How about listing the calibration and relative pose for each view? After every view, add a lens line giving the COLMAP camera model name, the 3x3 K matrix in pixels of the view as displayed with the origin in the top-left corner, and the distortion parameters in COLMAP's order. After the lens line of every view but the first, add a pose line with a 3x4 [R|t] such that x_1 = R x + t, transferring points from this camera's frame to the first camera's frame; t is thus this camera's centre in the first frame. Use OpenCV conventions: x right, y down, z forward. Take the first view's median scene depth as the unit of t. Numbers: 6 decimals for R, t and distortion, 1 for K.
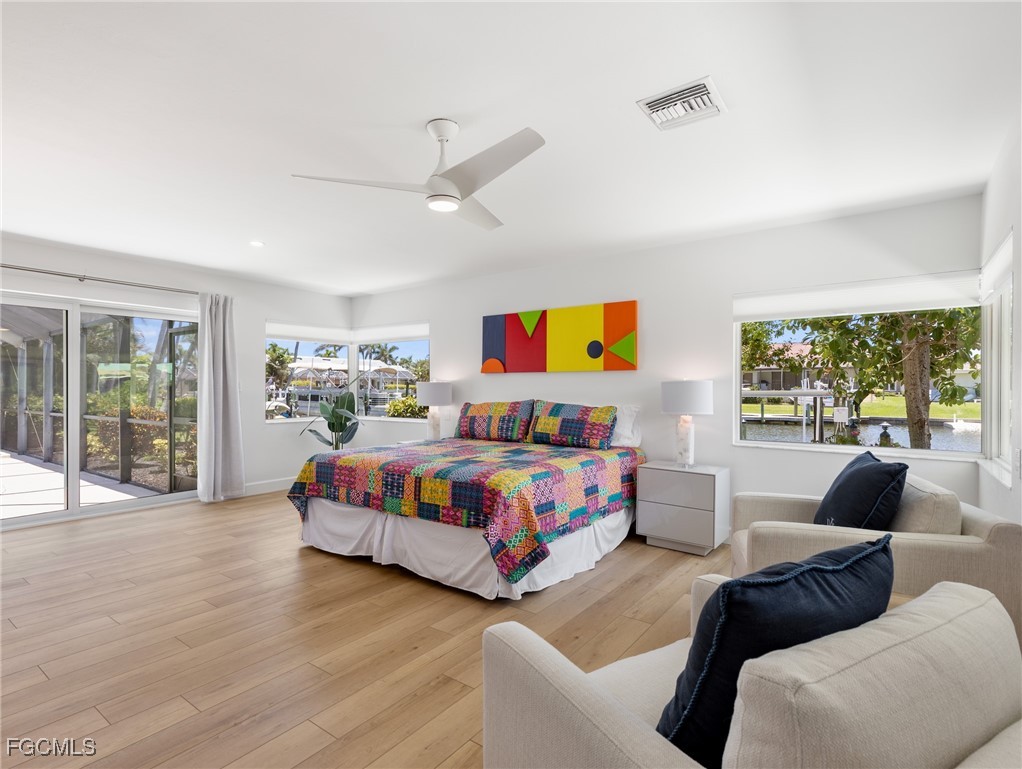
lens RADIAL K [[514.7, 0, 516.1], [0, 514.7, 384.9], [0, 0, 1]] dist [0.003403, -0.000331]
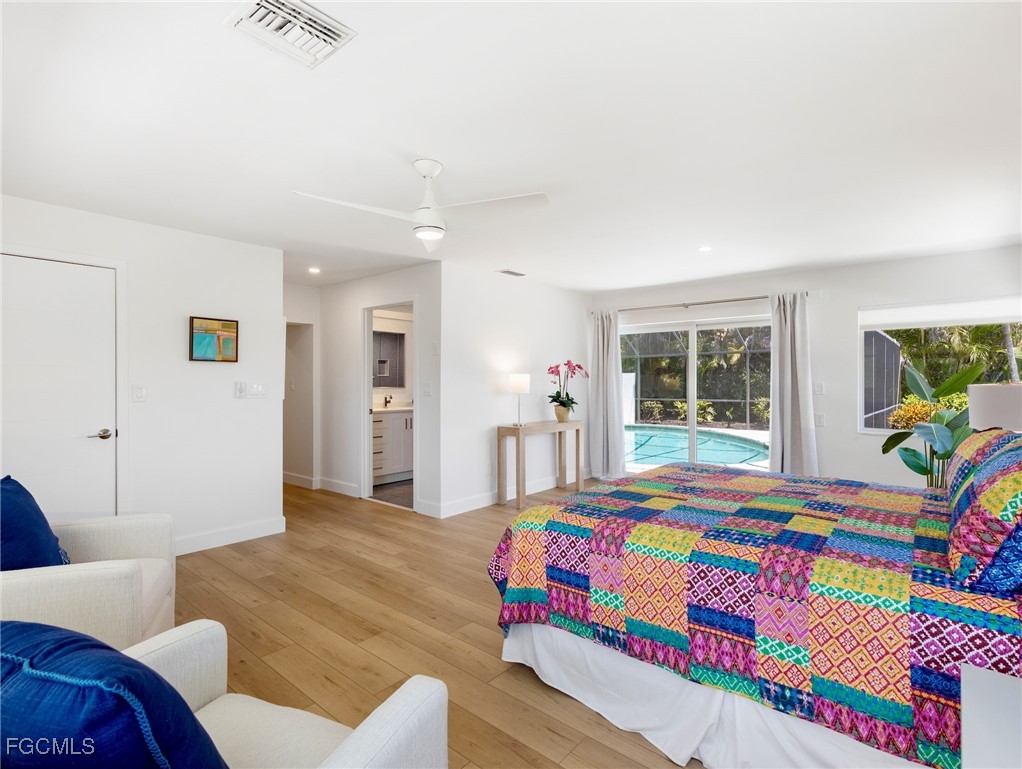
lens RADIAL K [[514.7, 0, 516.1], [0, 514.7, 384.9], [0, 0, 1]] dist [0.003403, -0.000331]
pose [[-0.071814, 0.005338, -0.997404, 0.665839], [0.005989, 0.999970, 0.004920, -0.018168], [0.997400, -0.005620, -0.071844, 0.883581]]
